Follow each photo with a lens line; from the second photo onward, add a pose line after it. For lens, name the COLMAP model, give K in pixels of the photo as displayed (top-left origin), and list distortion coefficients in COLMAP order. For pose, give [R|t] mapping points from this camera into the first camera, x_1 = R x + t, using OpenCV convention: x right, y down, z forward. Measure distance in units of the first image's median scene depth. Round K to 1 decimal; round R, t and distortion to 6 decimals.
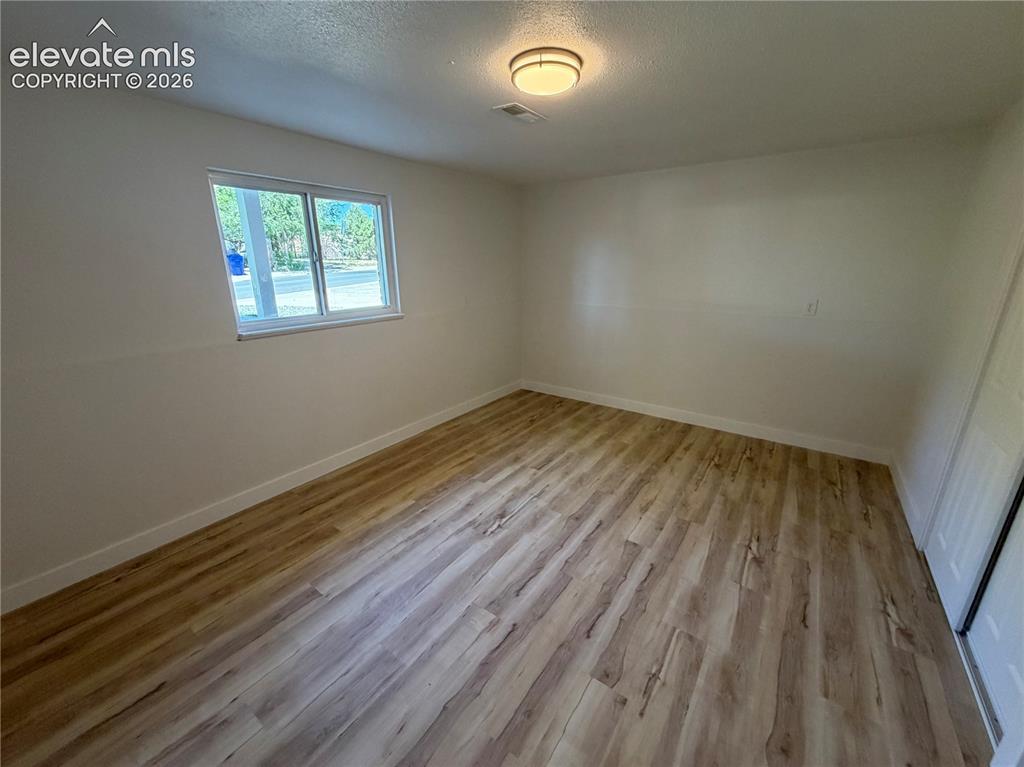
lens RADIAL K [[408.9, 0, 508.9], [0, 408.9, 383.4], [0, 0, 1]] dist [-0.001757, -0.000115]
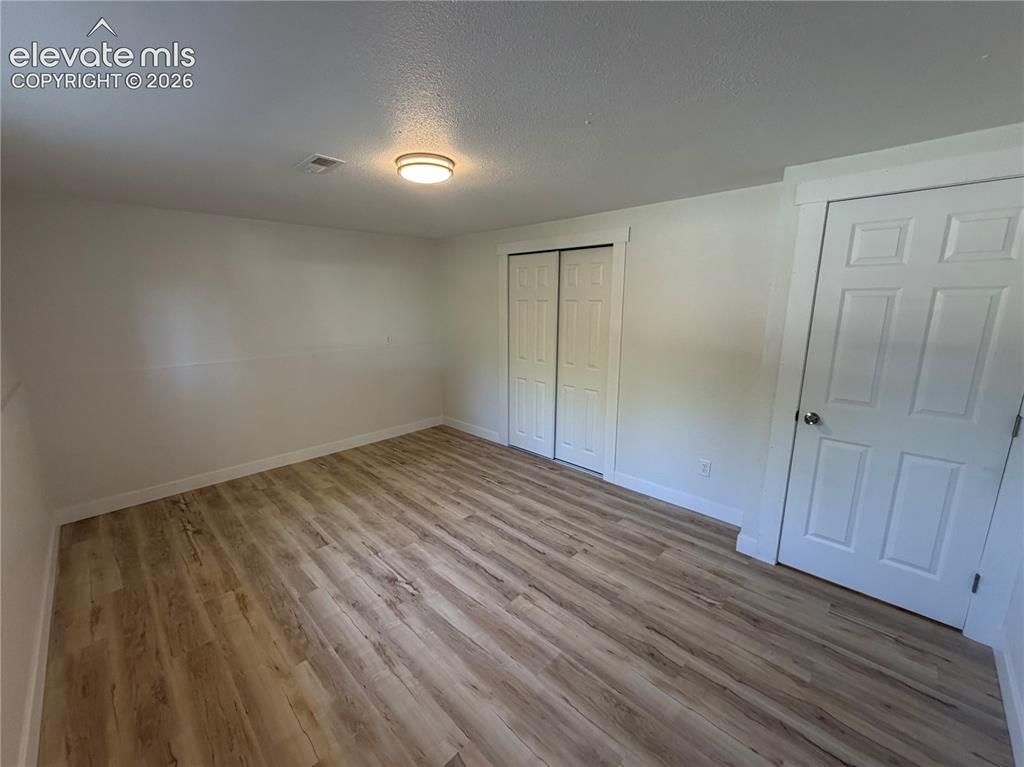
lens RADIAL K [[408.9, 0, 508.9], [0, 408.9, 383.4], [0, 0, 1]] dist [-0.001757, -0.000115]
pose [[0.149135, -0.197384, 0.968916, -0.722296], [0.284966, 0.946881, 0.149033, -0.151292], [-0.946865, 0.253882, 0.197461, 0.406680]]
